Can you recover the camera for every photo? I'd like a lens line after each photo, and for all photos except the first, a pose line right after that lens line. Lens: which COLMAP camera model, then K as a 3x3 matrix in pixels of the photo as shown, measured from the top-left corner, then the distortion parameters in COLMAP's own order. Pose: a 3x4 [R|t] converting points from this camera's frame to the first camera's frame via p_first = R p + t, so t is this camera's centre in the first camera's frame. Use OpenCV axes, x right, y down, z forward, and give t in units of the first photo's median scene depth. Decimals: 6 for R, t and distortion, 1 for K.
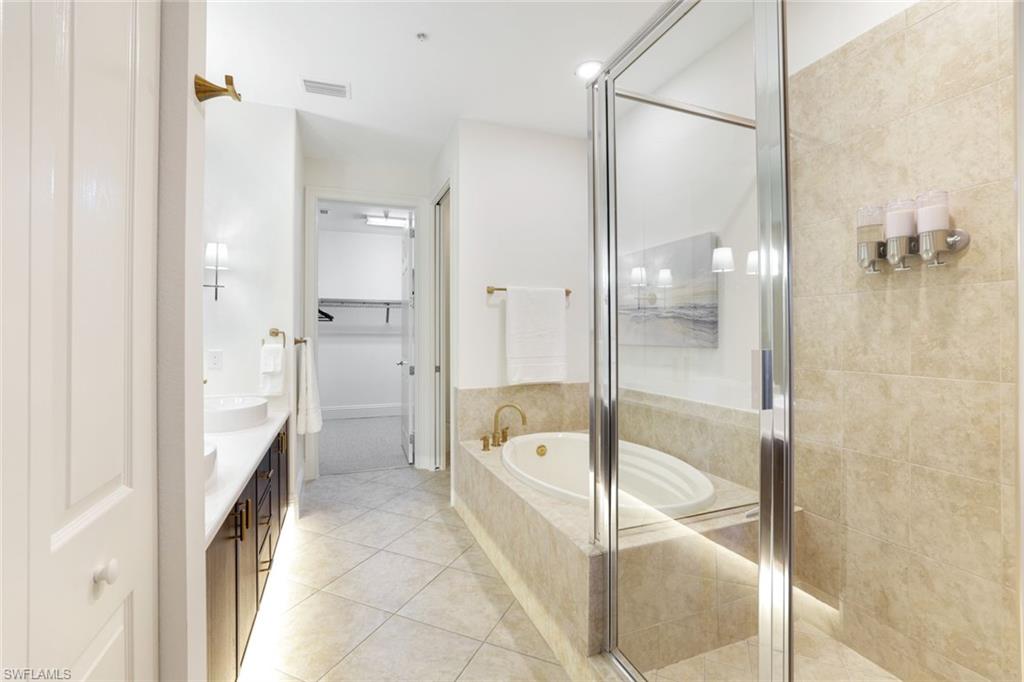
lens RADIAL K [[439.8, 0, 510.4], [0, 439.8, 335.4], [0, 0, 1]] dist [-0.016699, 0.005231]
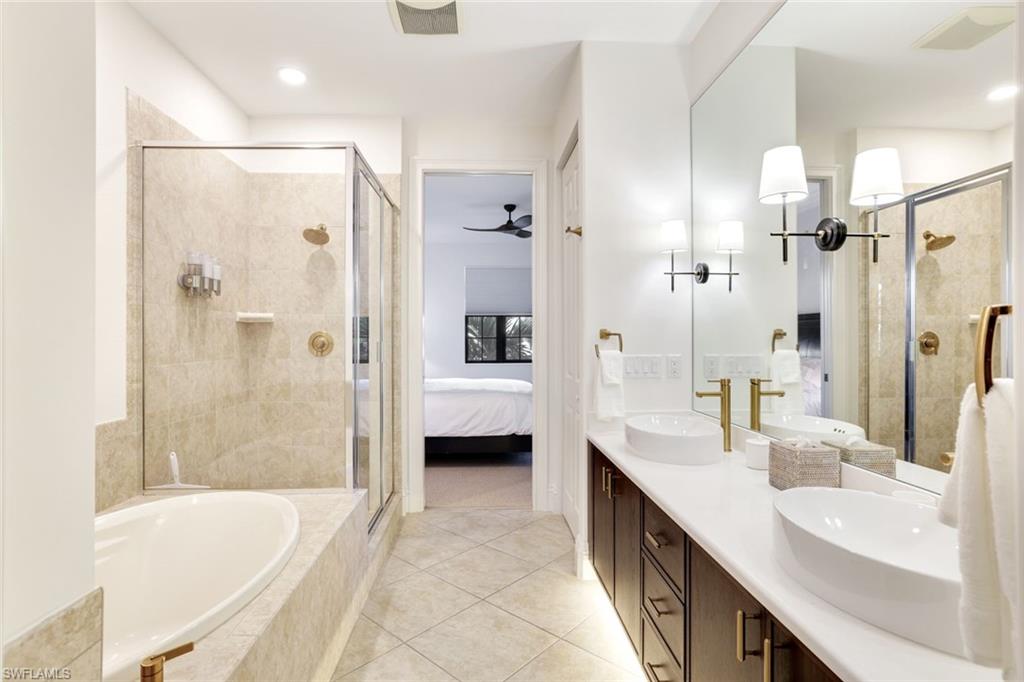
lens RADIAL K [[439.8, 0, 510.3], [0, 439.8, 337.8], [0, 0, 1]] dist [-0.016699, 0.005231]
pose [[-0.948108, 0.002984, 0.317935, -0.622252], [0.003750, 0.999991, 0.001796, 0.003248], [-0.317927, 0.002895, -0.948111, 1.904805]]
